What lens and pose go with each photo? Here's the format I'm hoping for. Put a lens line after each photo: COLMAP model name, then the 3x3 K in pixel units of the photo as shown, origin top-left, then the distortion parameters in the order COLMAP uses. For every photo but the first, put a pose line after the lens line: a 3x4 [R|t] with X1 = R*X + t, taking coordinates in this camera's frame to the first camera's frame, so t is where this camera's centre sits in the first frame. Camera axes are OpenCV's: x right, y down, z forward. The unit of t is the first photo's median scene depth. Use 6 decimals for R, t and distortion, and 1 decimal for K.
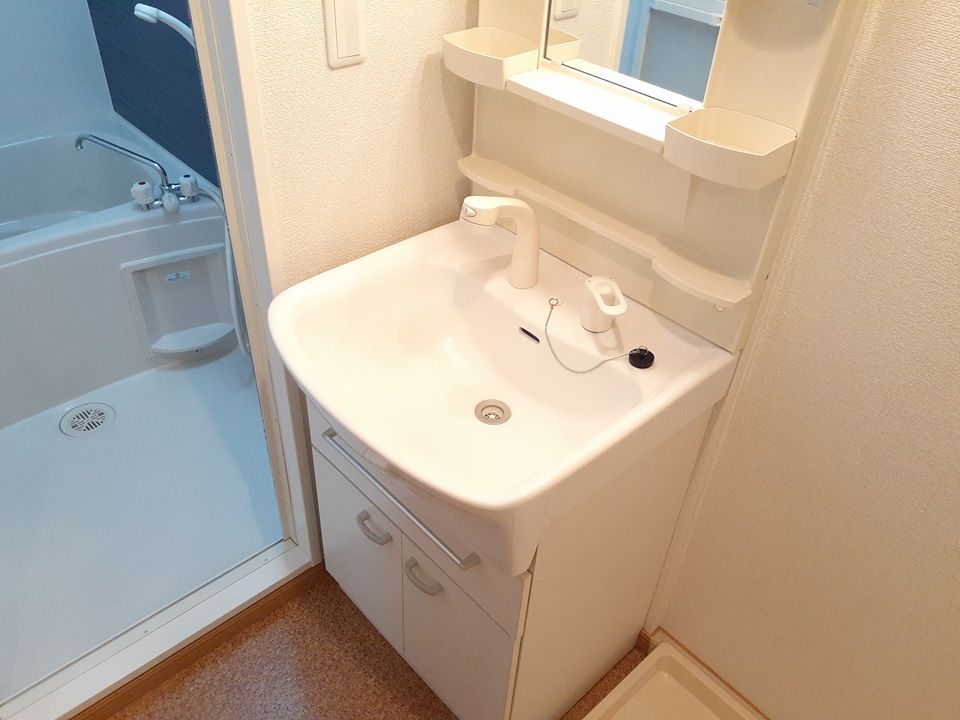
lens RADIAL K [[774.5, 0, 480.0], [0, 774.5, 360.0], [0, 0, 1]] dist [0.001201, -0.002005]
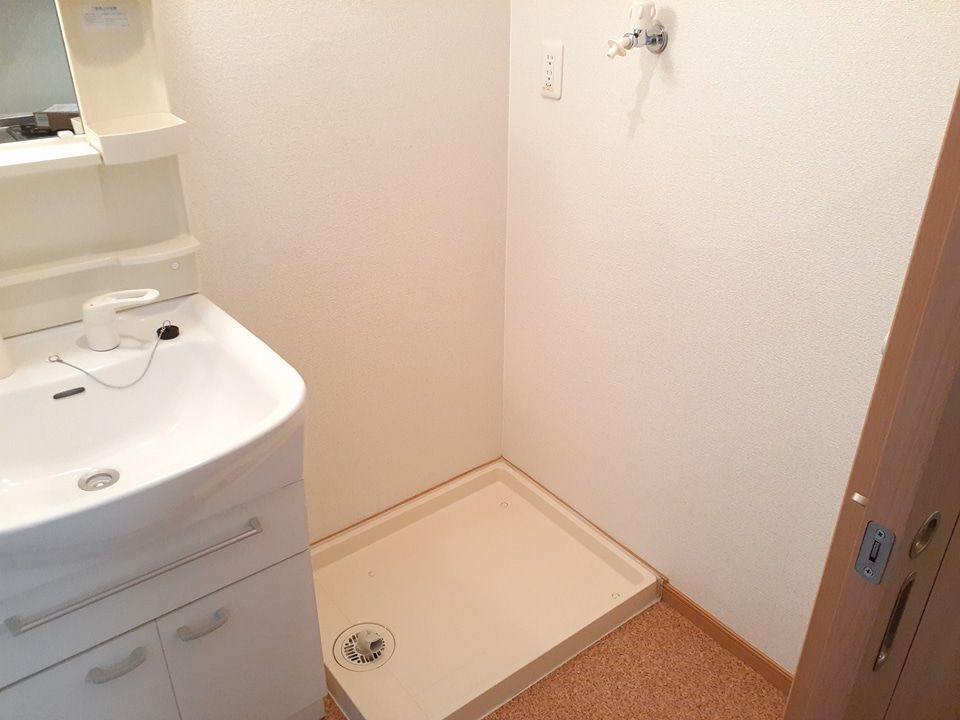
lens RADIAL K [[774.5, 0, 480.0], [0, 774.5, 360.0], [0, 0, 1]] dist [0.001201, -0.002005]
pose [[0.088152, -0.506113, 0.857951, -0.586154], [0.606606, 0.710451, 0.356774, -0.079100], [-0.790100, 0.488988, 0.369639, 0.158276]]
